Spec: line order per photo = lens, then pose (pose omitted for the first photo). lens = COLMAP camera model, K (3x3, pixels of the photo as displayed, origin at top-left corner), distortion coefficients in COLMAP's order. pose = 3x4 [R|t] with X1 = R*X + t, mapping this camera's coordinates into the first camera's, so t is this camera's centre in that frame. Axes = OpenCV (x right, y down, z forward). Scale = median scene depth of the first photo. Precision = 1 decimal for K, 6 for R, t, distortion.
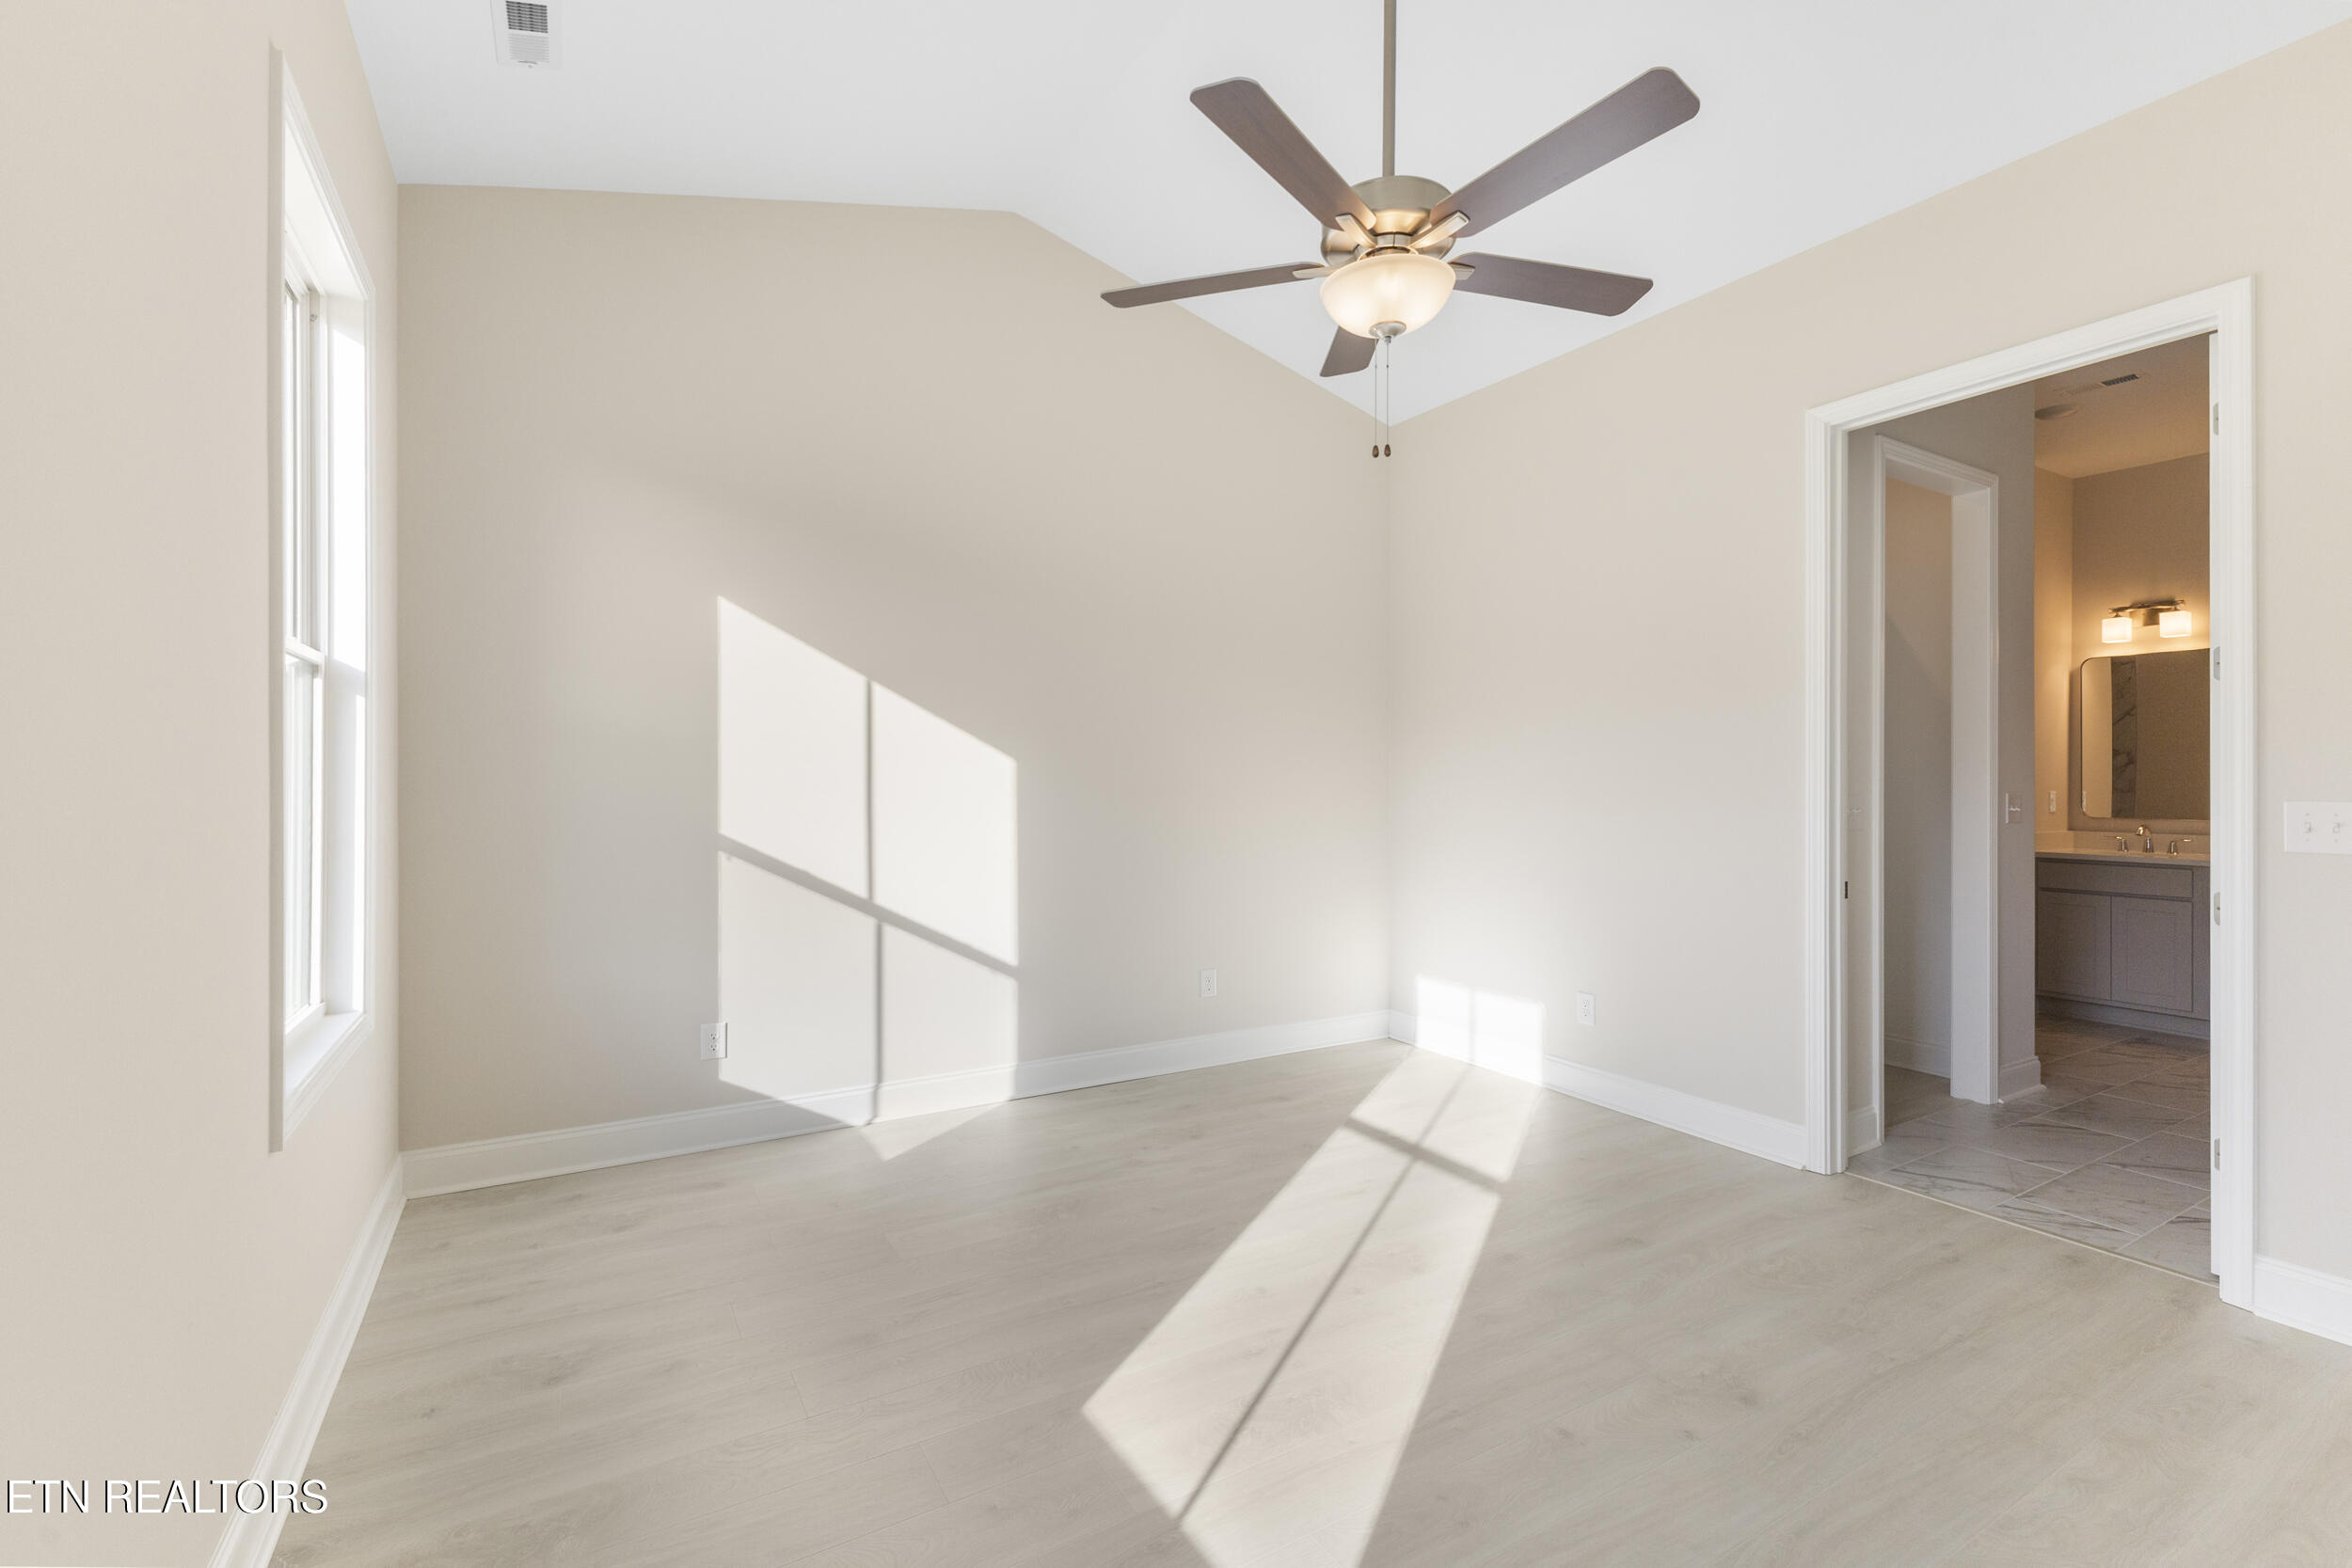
lens RADIAL K [[1009.5, 0, 1173.3], [0, 1009.5, 782.7], [0, 0, 1]] dist [0.003754, 0.000119]
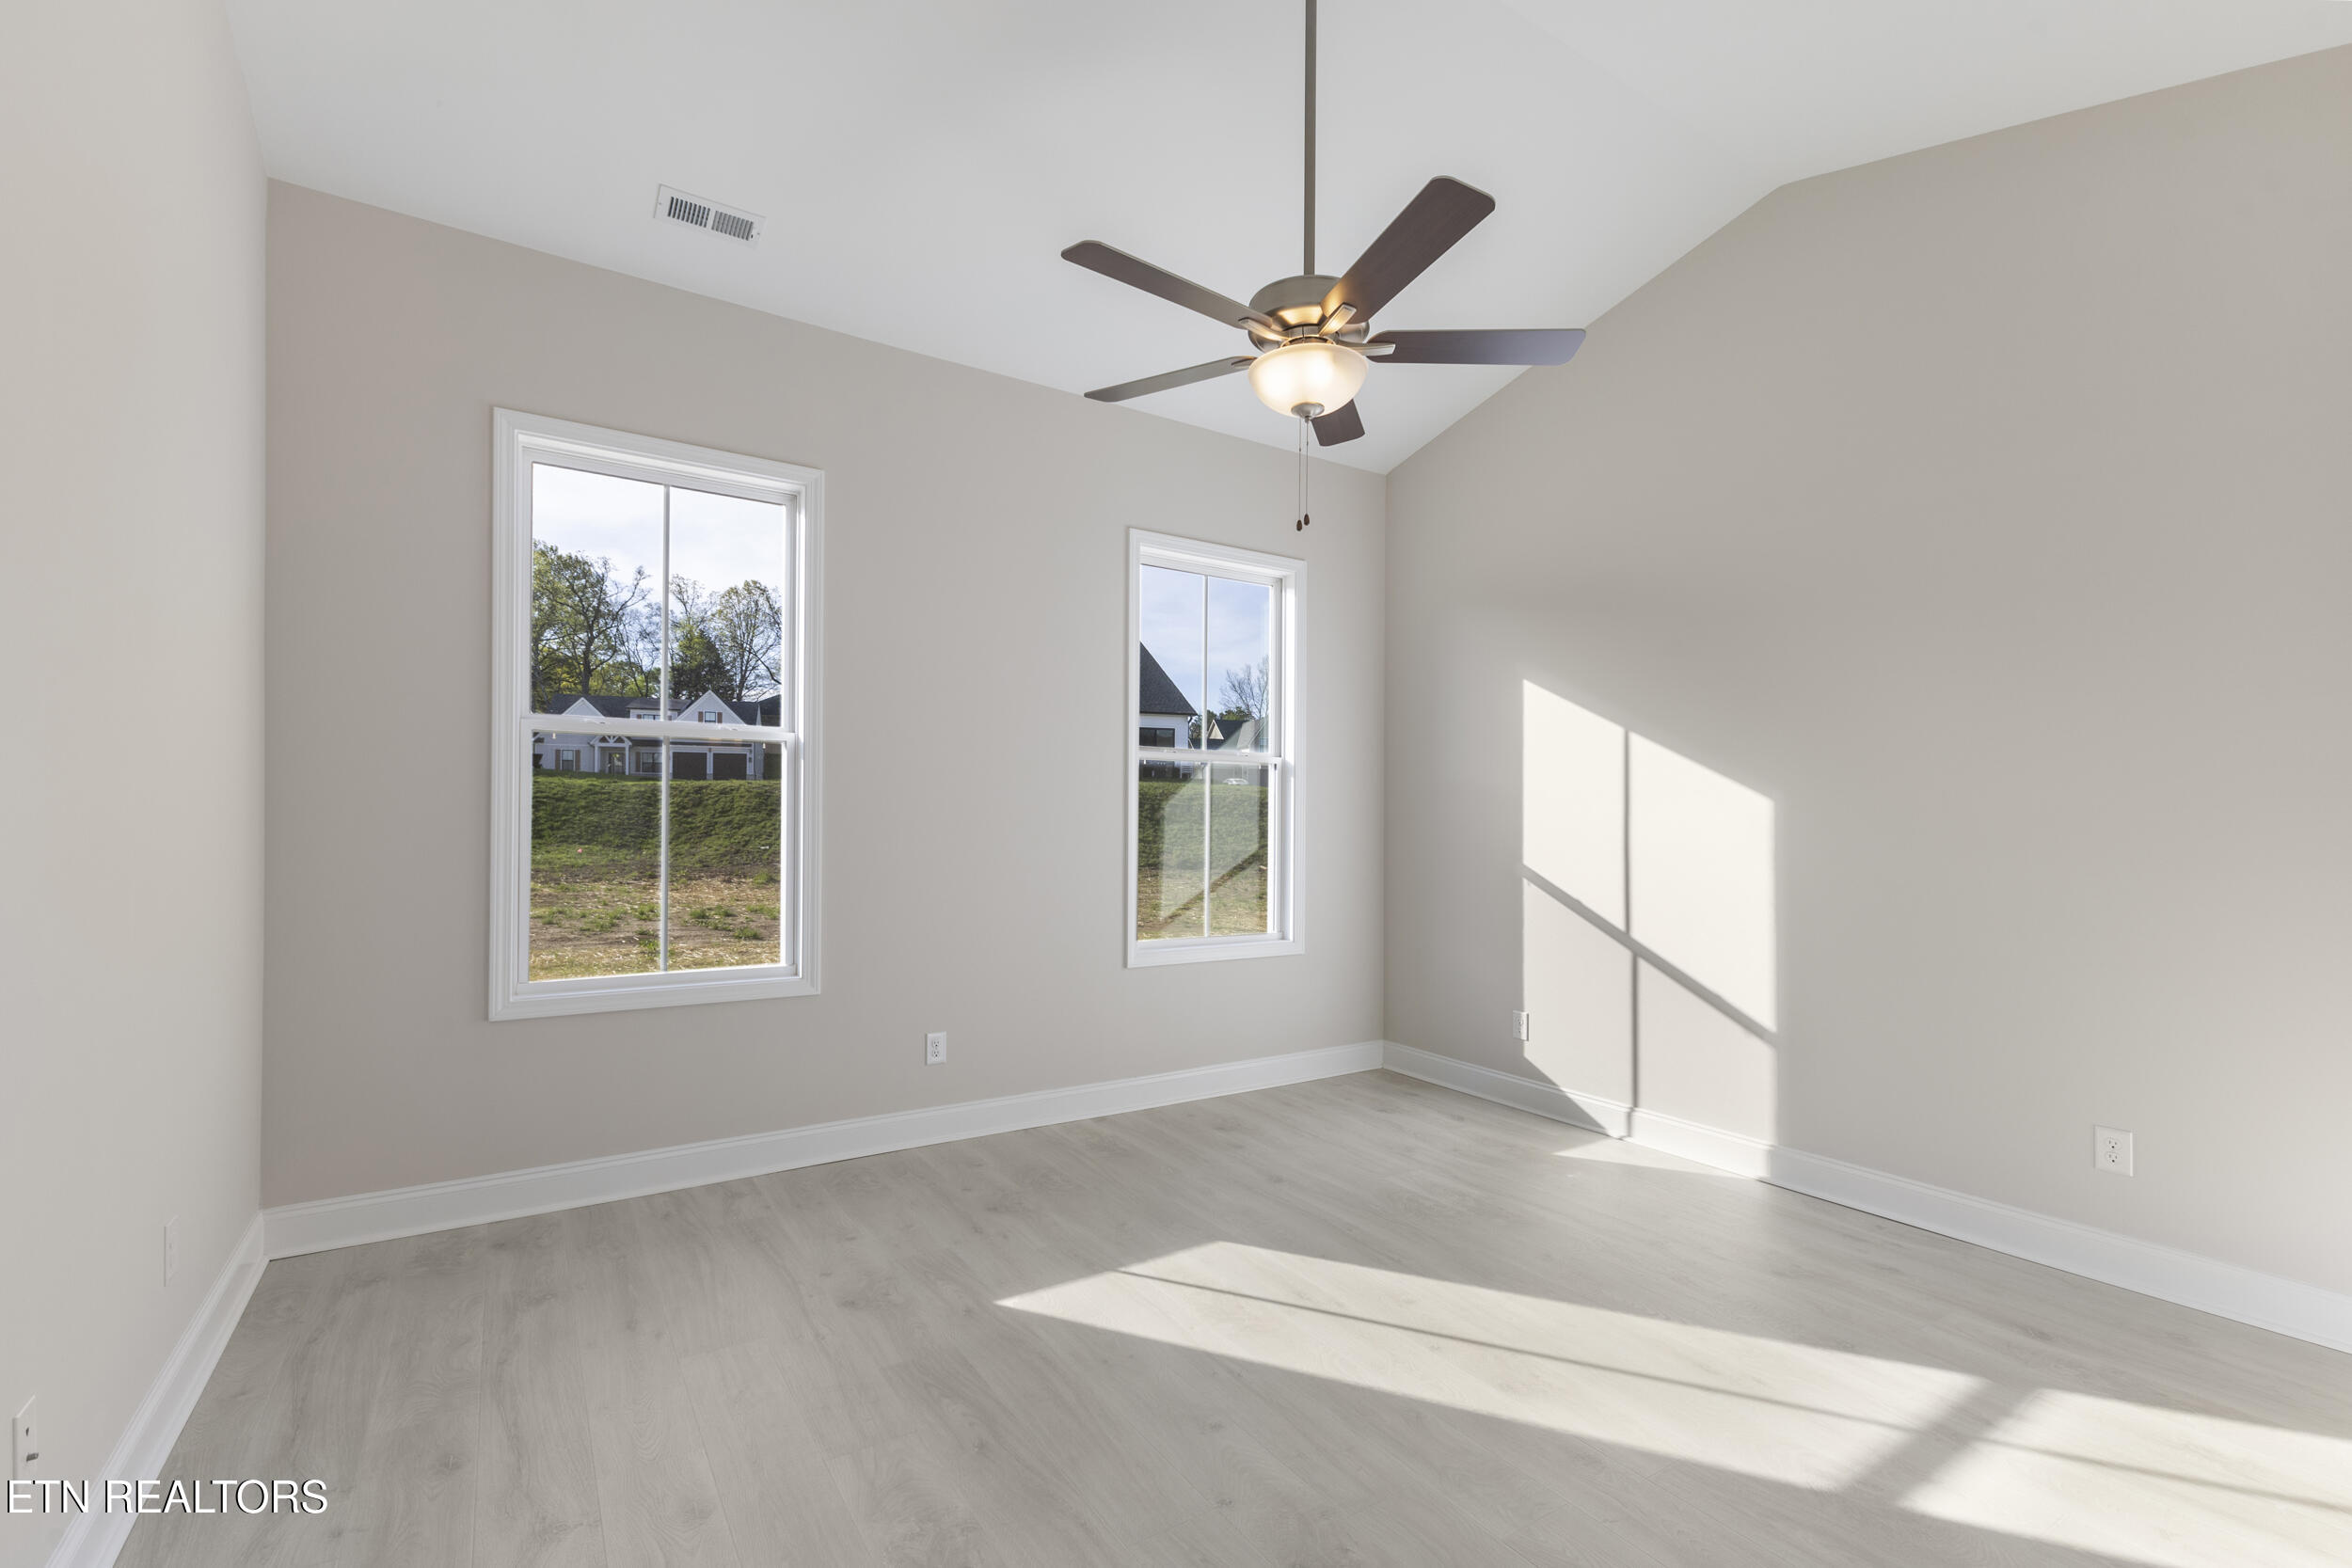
lens RADIAL K [[1009.5, 0, 1180.7], [0, 1009.5, 804.1], [0, 0, 1]] dist [0.003754, 0.000119]
pose [[0.044376, -0.021591, -0.998782, 0.790017], [-0.008144, 0.999725, -0.021973, 0.005958], [0.998982, 0.009109, 0.044188, 0.491700]]
